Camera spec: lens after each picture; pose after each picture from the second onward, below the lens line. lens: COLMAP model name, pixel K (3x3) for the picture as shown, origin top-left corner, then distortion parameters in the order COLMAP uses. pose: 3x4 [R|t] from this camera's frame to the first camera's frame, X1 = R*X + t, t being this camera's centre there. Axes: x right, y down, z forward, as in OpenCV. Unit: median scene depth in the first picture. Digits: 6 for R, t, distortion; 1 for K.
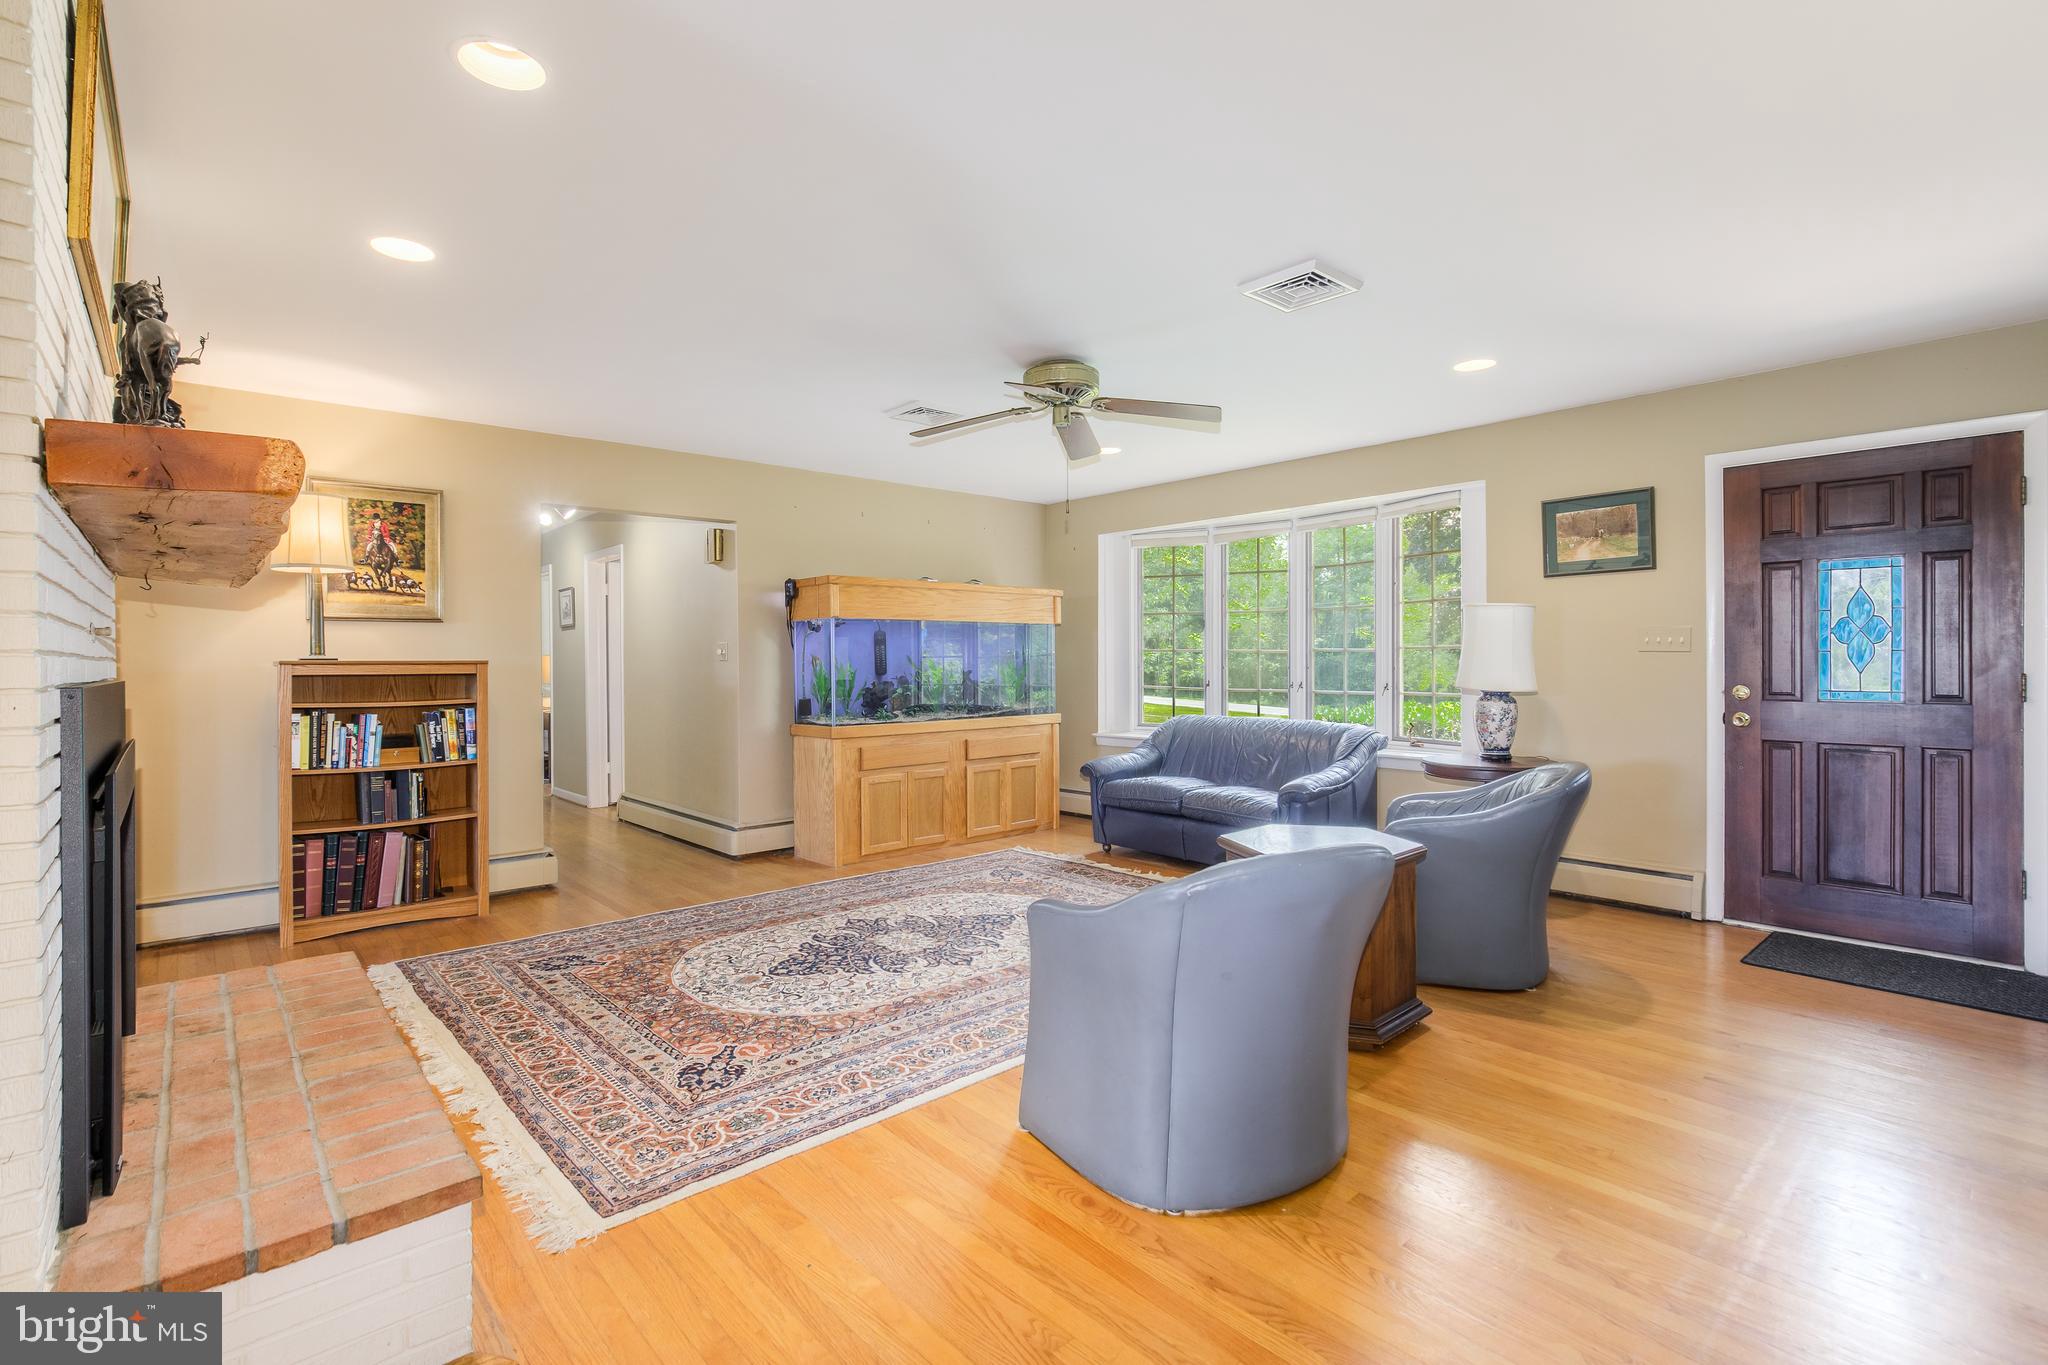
lens RADIAL K [[952.8, 0, 1009.6], [0, 952.8, 669.9], [0, 0, 1]] dist [-0.002172, 0.000164]
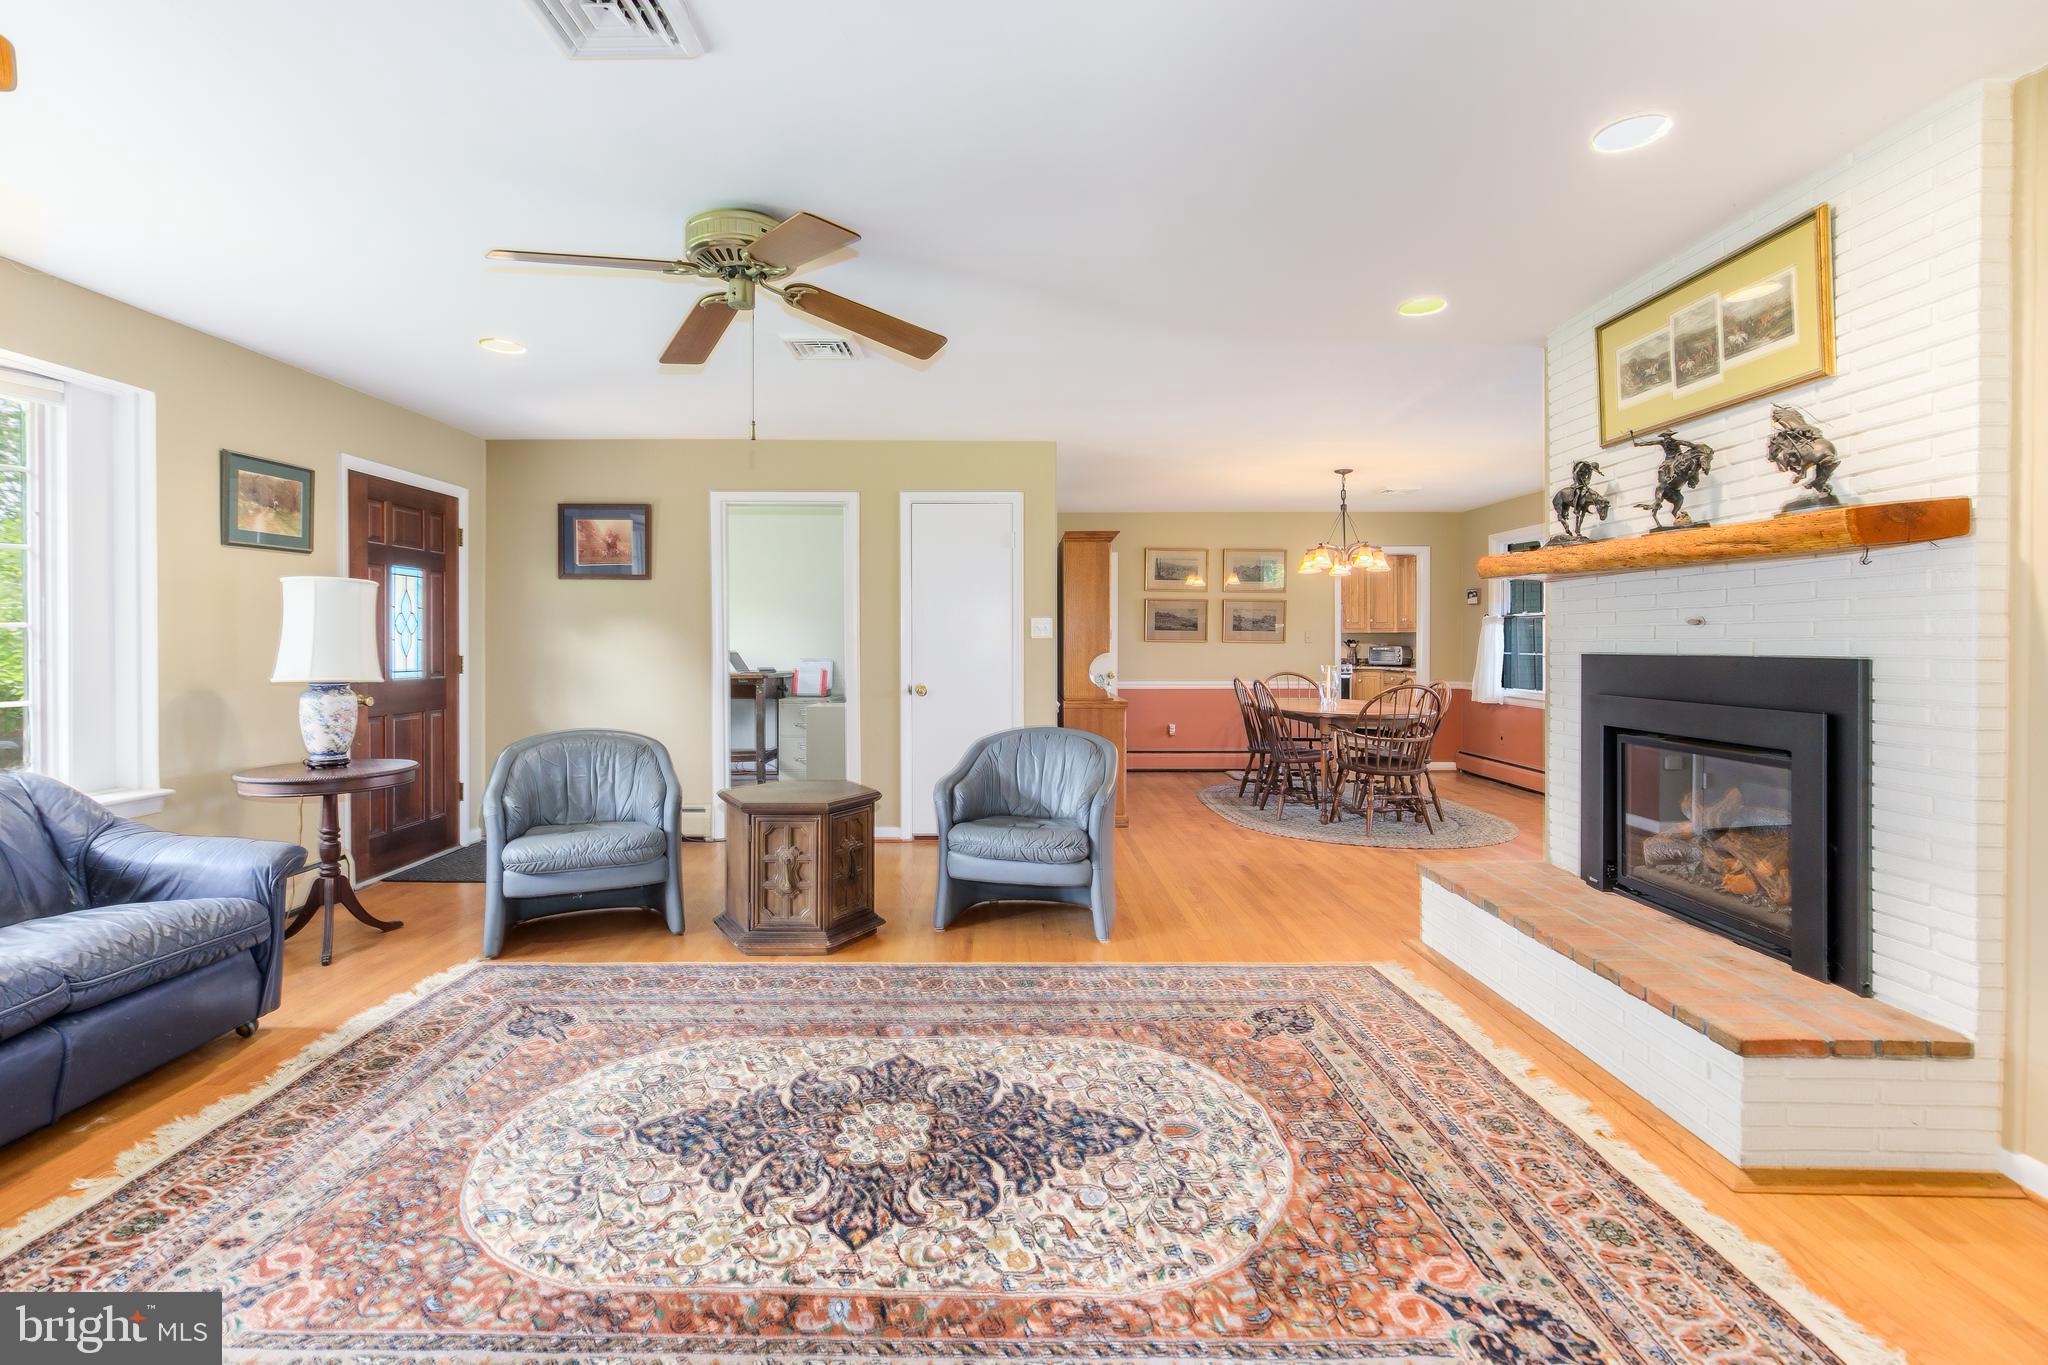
lens RADIAL K [[944.0, 0, 998.8], [0, 944.0, 647.2], [0, 0, 1]] dist [-0.003051, 0.000965]
pose [[-0.744179, 0.002846, 0.667974, -0.525549], [0.012181, 0.999882, 0.009309, -0.010713], [-0.667869, 0.015064, -0.744127, 1.334402]]
